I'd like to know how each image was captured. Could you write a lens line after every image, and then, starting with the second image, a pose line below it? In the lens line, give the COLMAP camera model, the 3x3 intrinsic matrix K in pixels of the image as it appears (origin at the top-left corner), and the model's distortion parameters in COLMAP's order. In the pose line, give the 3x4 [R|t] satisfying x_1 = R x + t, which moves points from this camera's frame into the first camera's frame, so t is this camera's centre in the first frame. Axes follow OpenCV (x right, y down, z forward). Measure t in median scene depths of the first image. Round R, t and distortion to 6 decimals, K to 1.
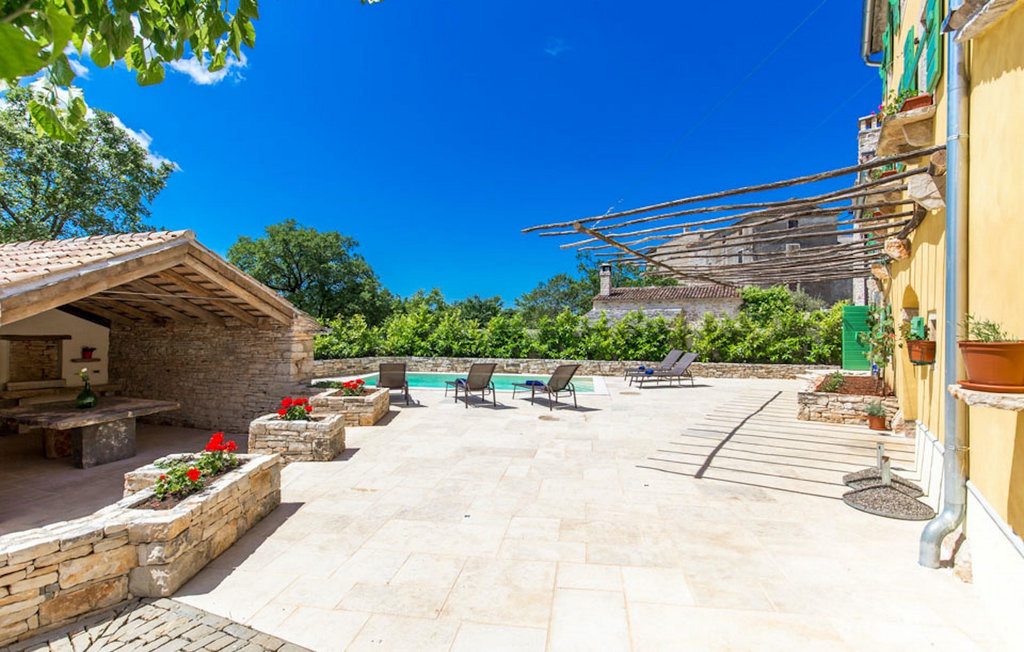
lens RADIAL K [[472.5, 0, 499.5], [0, 472.5, 321.3], [0, 0, 1]] dist [0.004585, -0.001706]
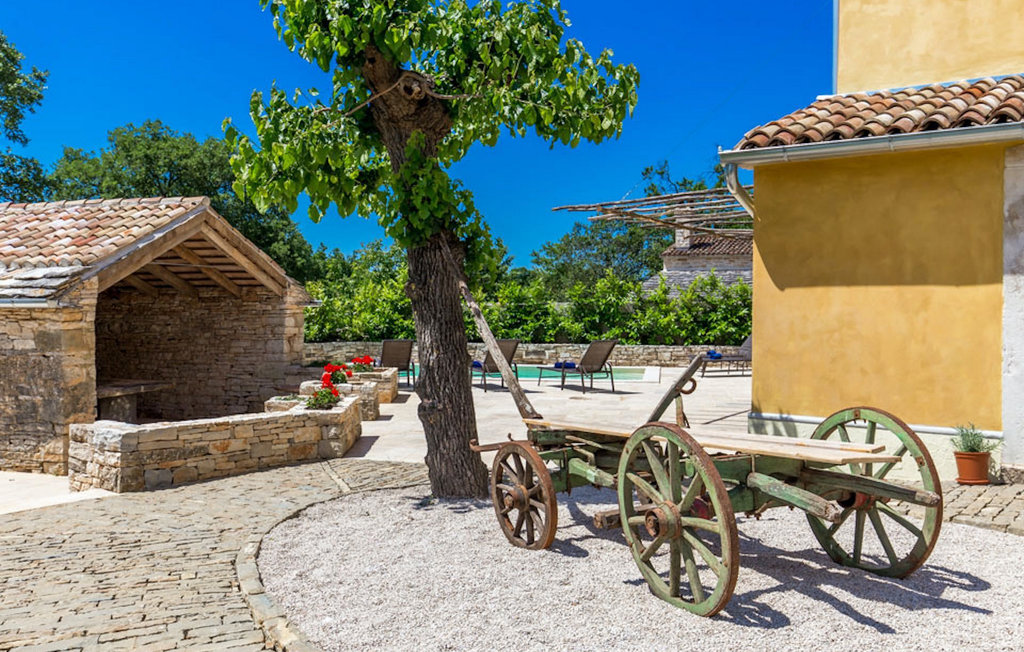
lens RADIAL K [[907.9, 0, 508.5], [0, 907.9, 320.3], [0, 0, 1]] dist [0.007565, -0.009543]
pose [[0.999946, -0.004256, 0.009465, -0.027083], [0.003951, 0.999479, 0.032041, 0.000892], [-0.009596, -0.032002, 0.999442, -0.404443]]
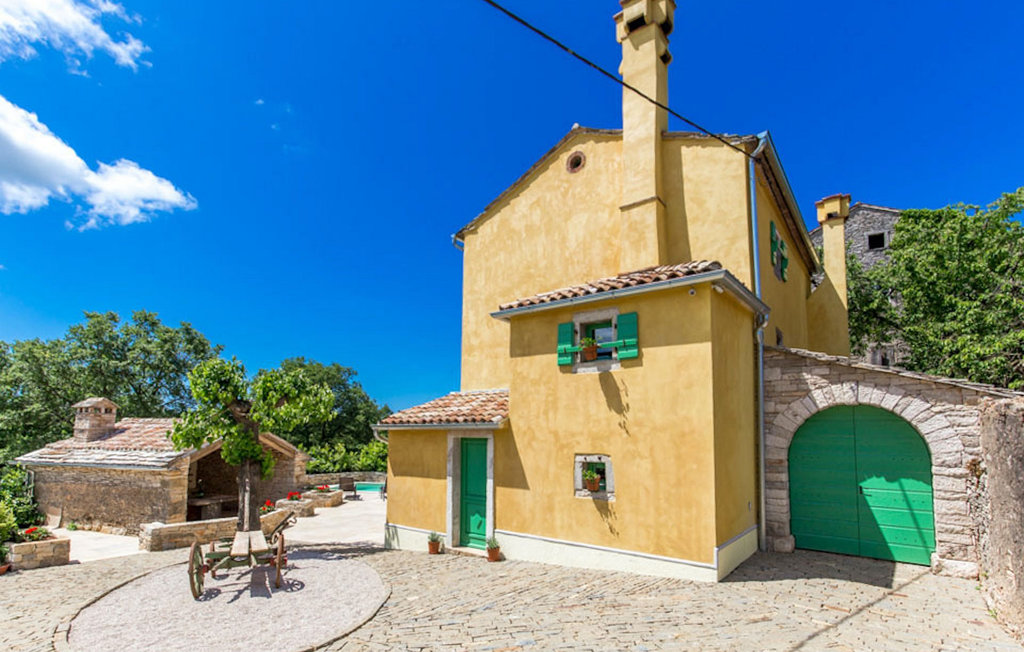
lens RADIAL K [[472.5, 0, 492.5], [0, 472.5, 401.4], [0, 0, 1]] dist [0.004585, -0.001706]
pose [[0.999538, -0.002590, -0.030269, 0.270820], [0.000616, 0.997881, -0.065060, -0.059272], [0.030373, 0.065012, 0.997422, -0.582511]]
